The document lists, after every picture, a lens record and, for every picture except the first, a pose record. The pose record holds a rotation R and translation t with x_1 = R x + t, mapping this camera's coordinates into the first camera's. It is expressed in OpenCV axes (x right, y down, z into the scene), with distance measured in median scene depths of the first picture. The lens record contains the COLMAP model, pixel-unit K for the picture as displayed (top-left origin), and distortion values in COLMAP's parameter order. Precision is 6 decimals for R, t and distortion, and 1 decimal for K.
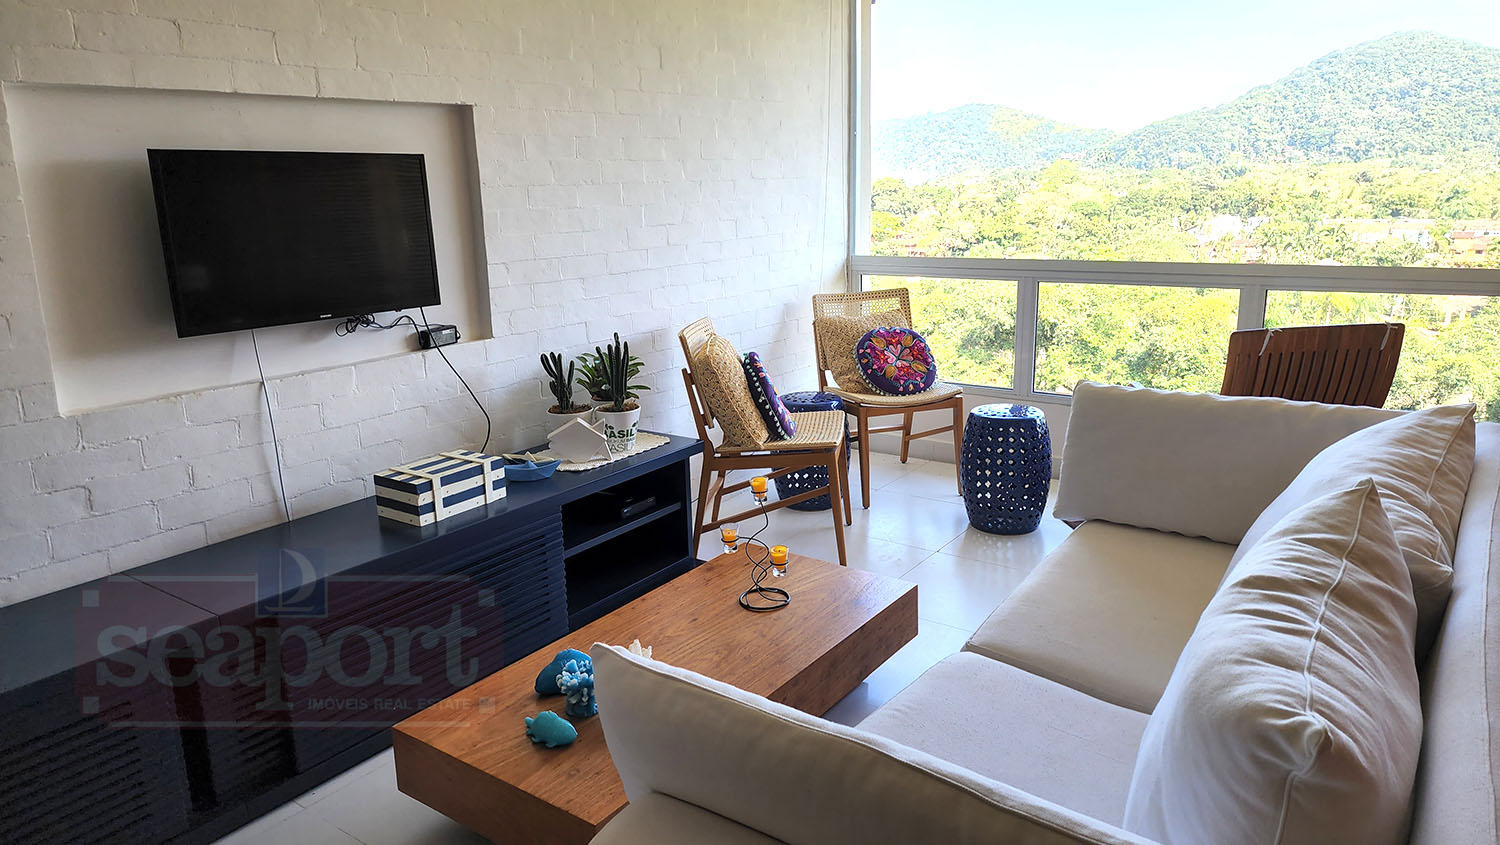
lens RADIAL K [[1006.4, 0, 752.2], [0, 1006.4, 421.1], [0, 0, 1]] dist [0.008119, 0.001622]
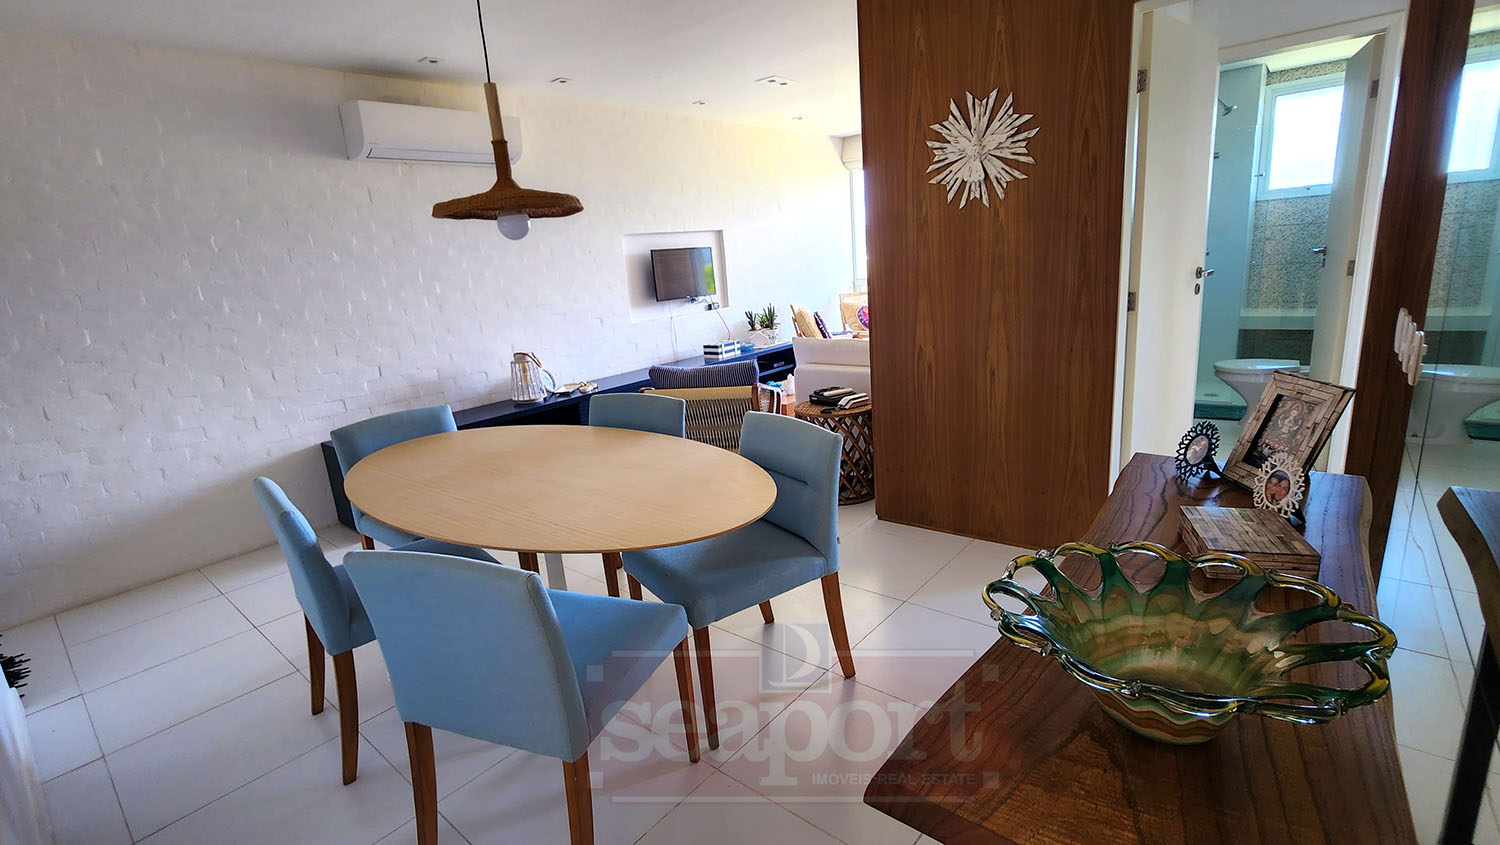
lens RADIAL K [[696.1, 0, 749.4], [0, 696.1, 426.4], [0, 0, 1]] dist [-0.004695, 0.001405]
pose [[0.995628, -0.029610, -0.088585, -0.027448], [0.030947, 0.999426, 0.013760, 0.251065], [0.088127, -0.016441, 0.995974, -1.078140]]
